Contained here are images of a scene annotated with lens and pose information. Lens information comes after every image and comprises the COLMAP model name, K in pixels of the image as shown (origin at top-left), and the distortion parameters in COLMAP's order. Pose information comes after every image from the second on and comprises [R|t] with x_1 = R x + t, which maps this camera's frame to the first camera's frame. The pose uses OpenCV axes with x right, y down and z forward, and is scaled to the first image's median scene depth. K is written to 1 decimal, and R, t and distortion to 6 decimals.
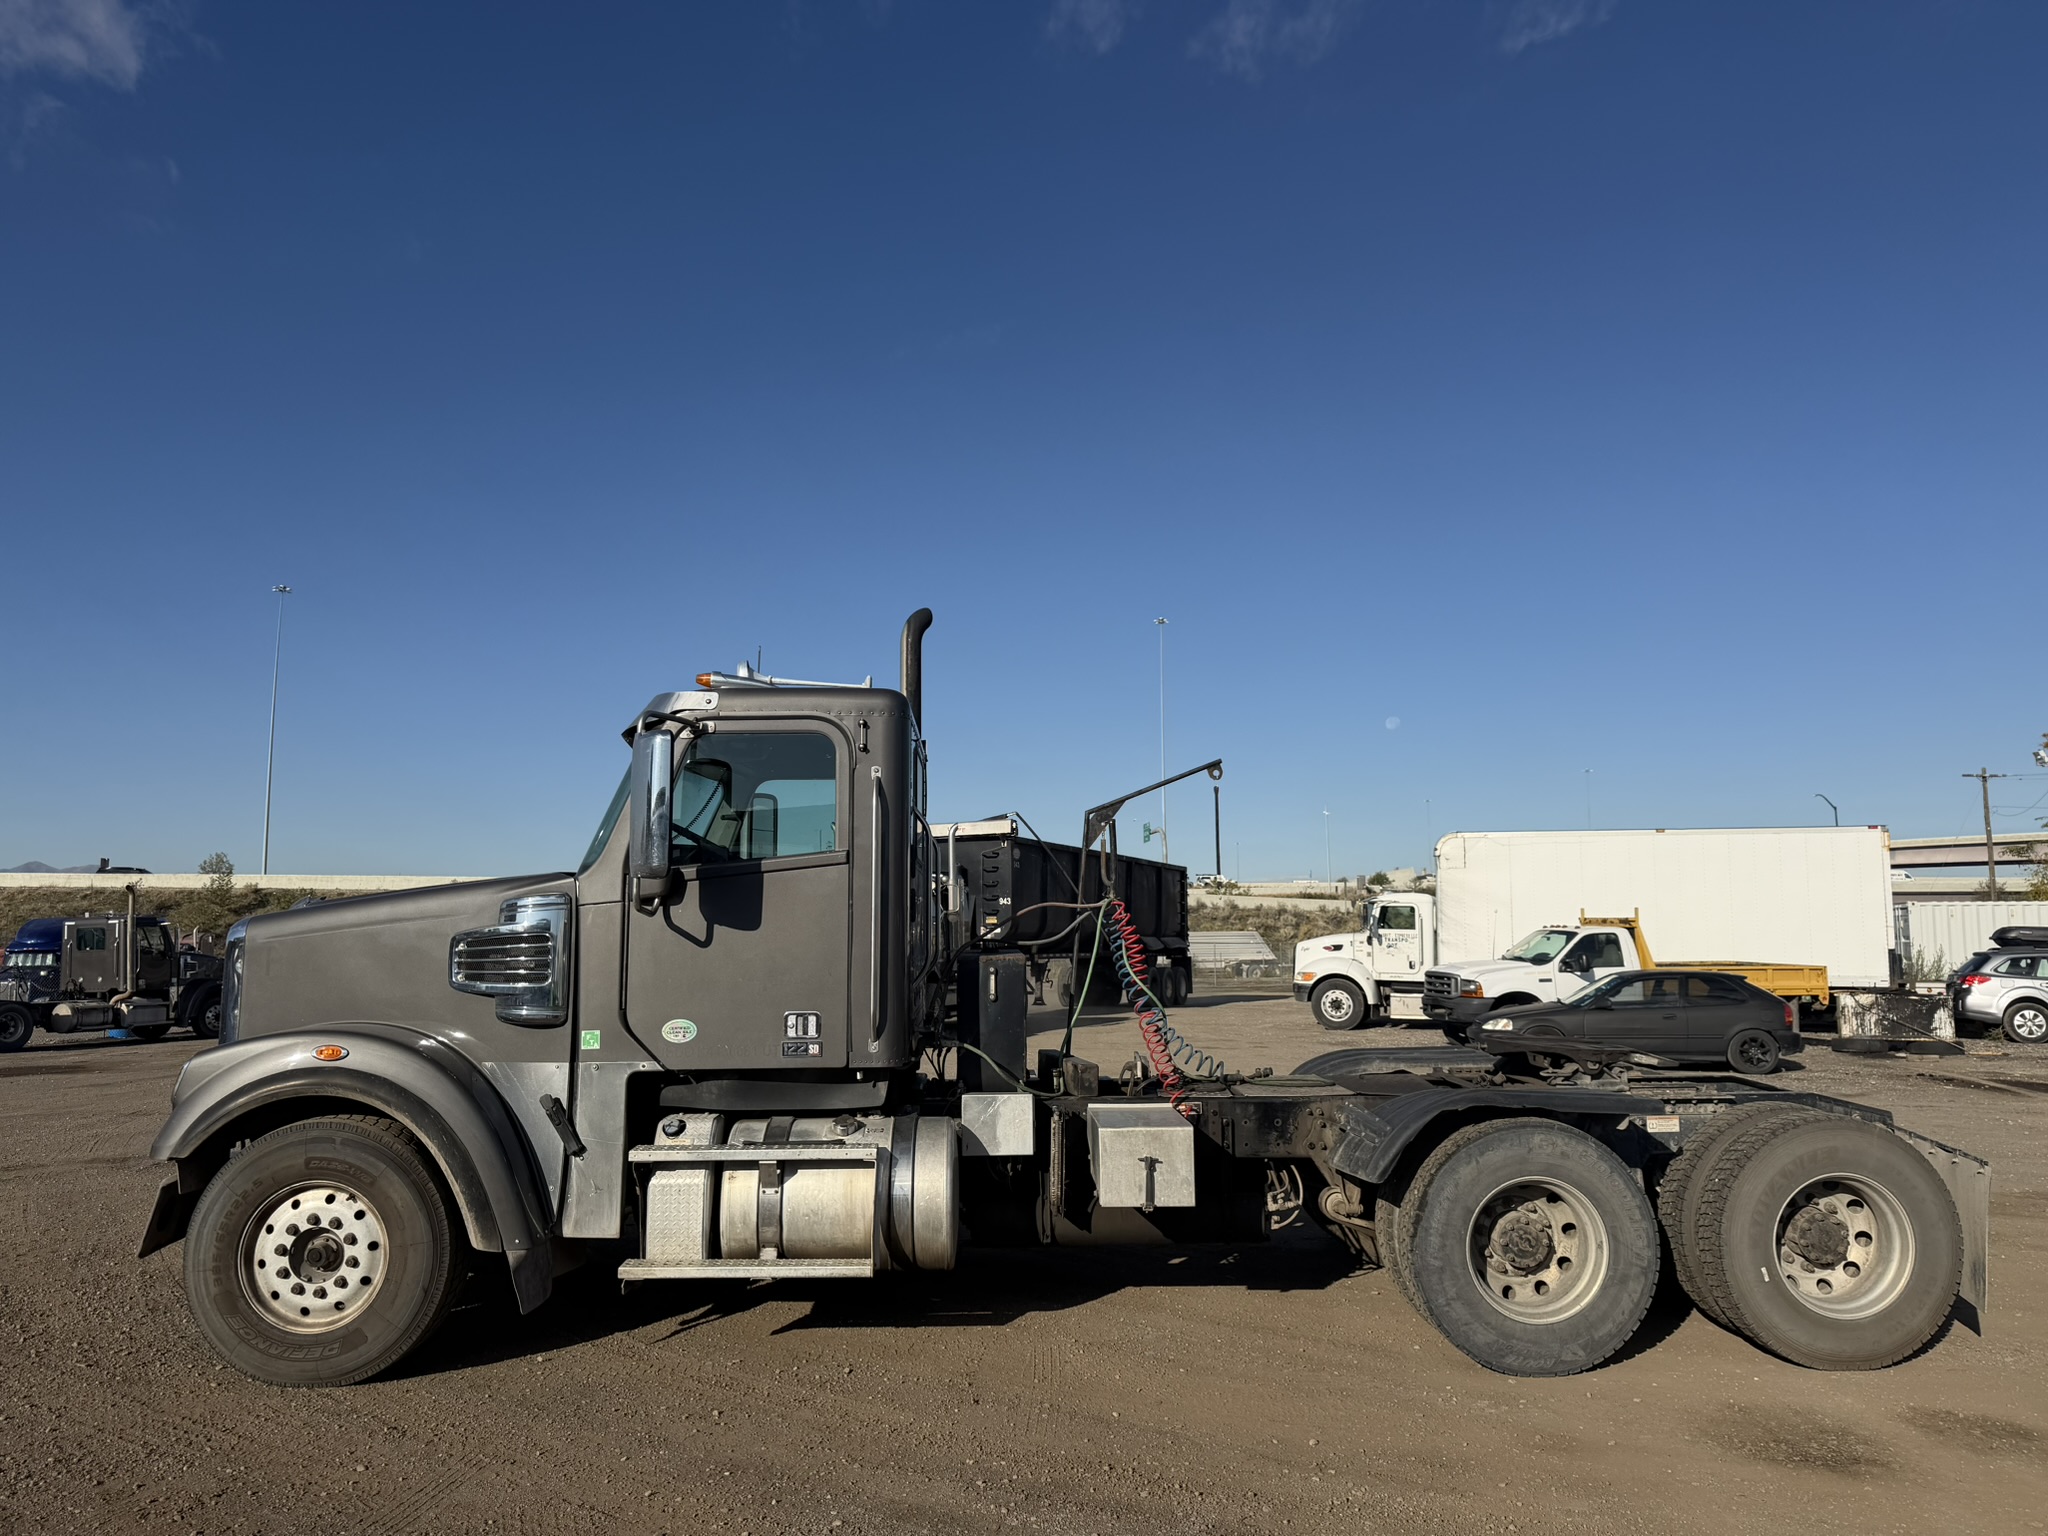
lens RADIAL K [[1448.3, 0, 1024.0], [0, 1448.3, 768.0], [0, 0, 1]] dist [0.020809, -0.040371]
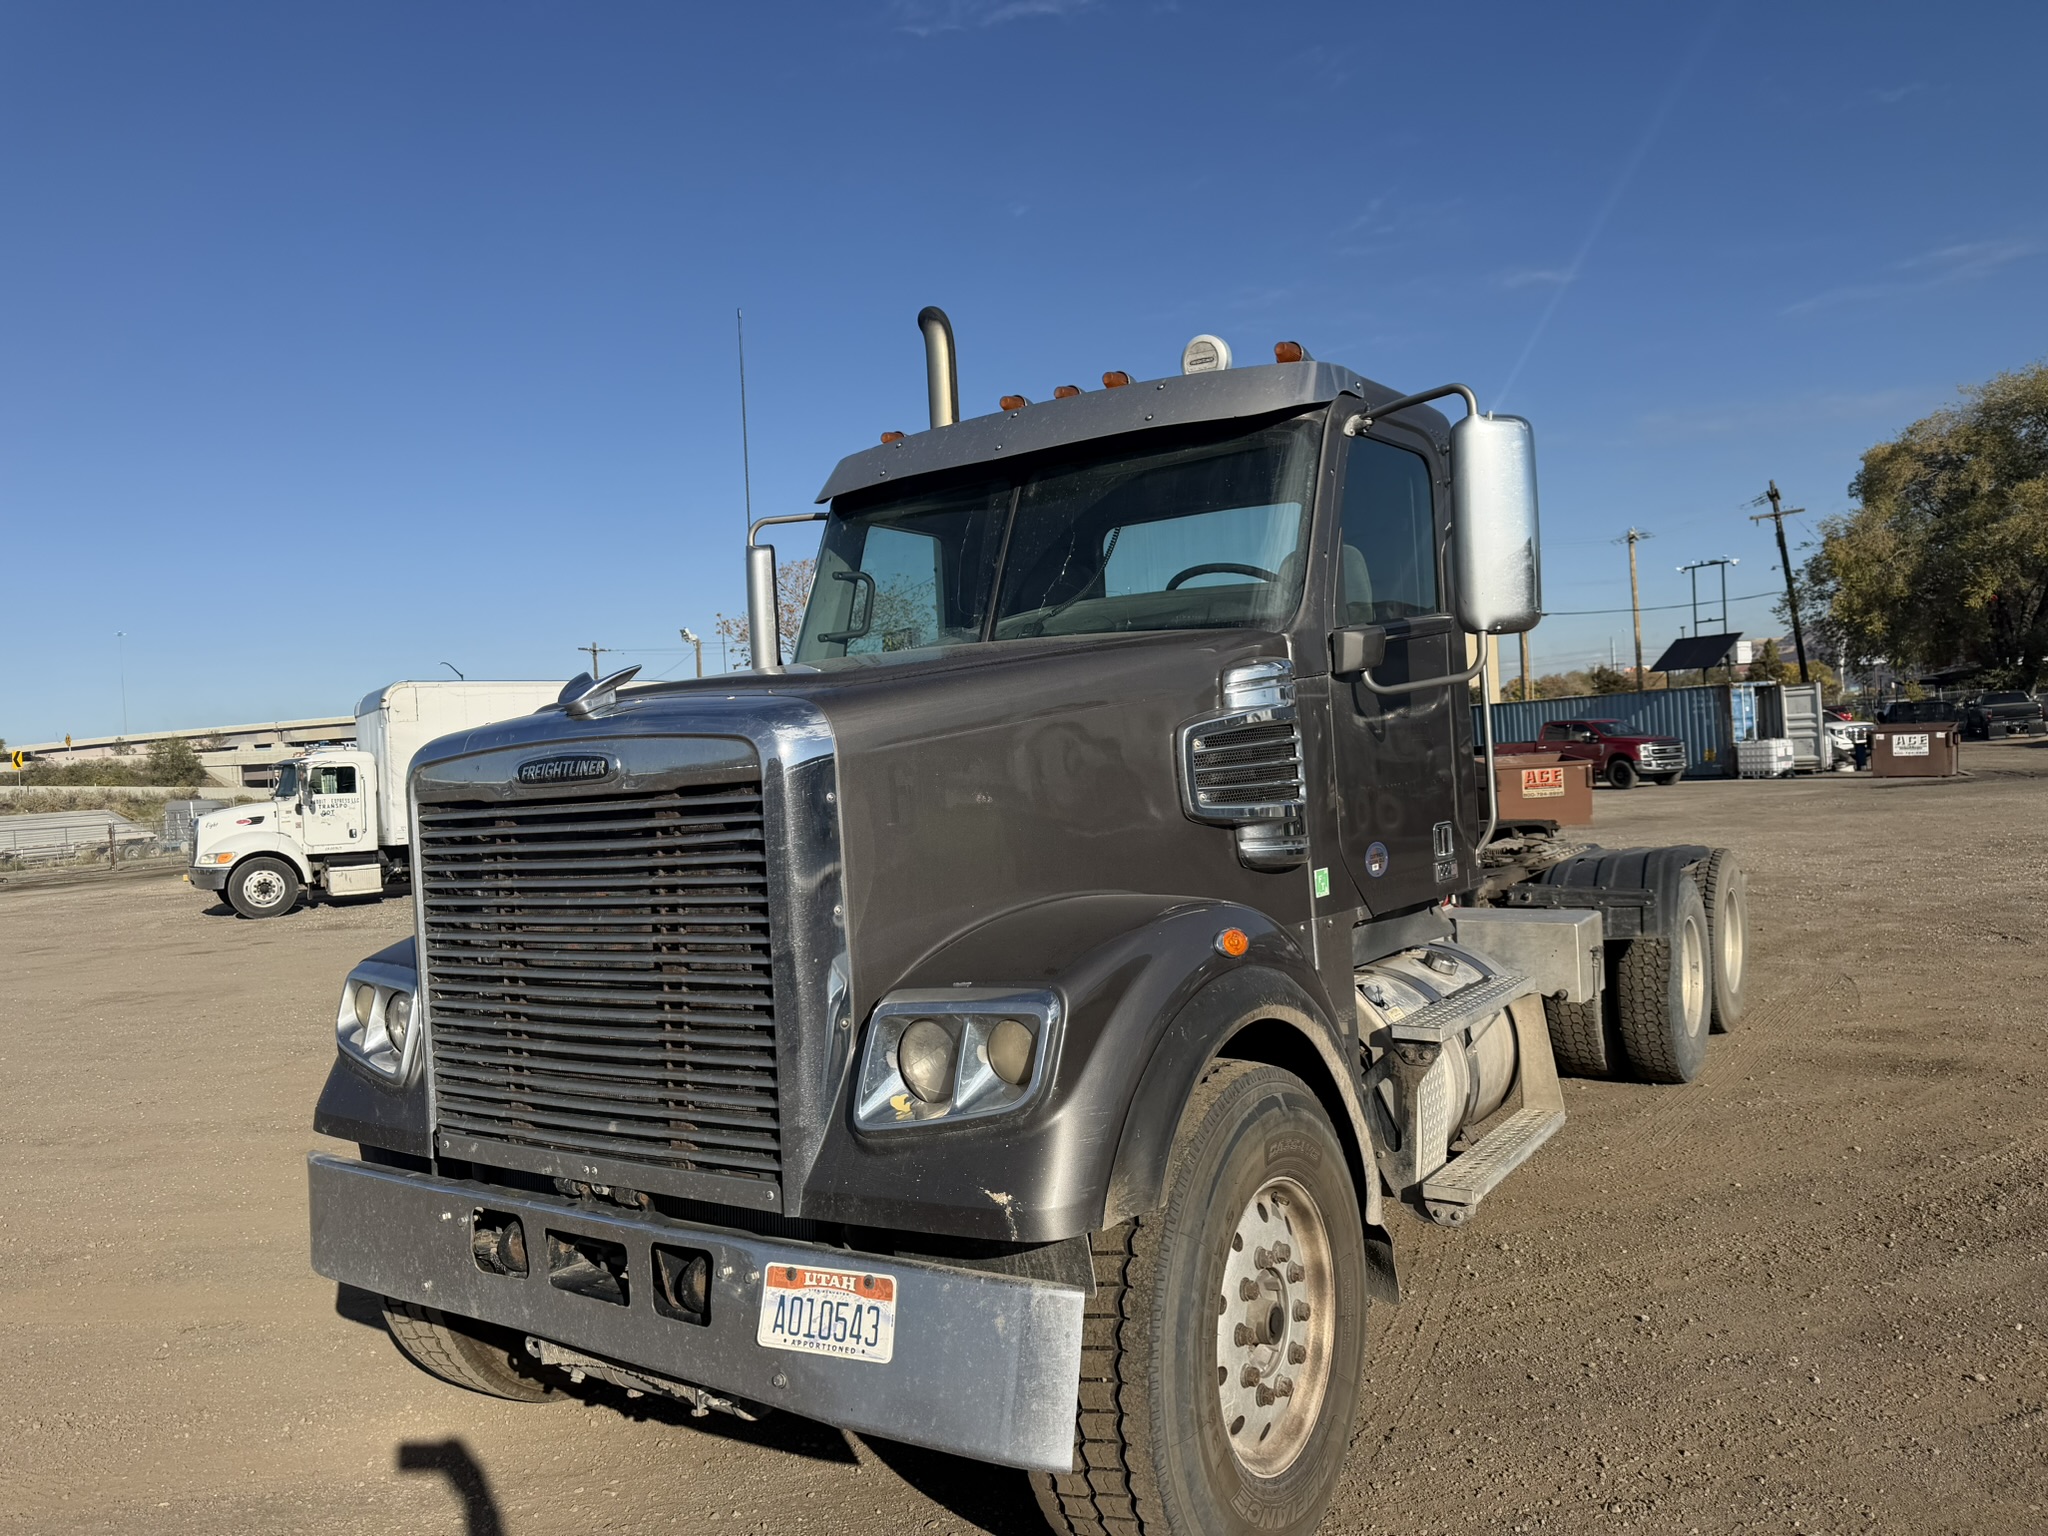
lens RADIAL K [[1420.9, 0, 1030.2], [0, 1420.9, 771.2], [0, 0, 1]] dist [0.142292, -0.185757]
pose [[0.588430, -0.039852, 0.807566, -0.198569], [-0.033586, 0.996718, 0.073658, 0.020043], [-0.807850, -0.070466, 0.585160, 0.159425]]
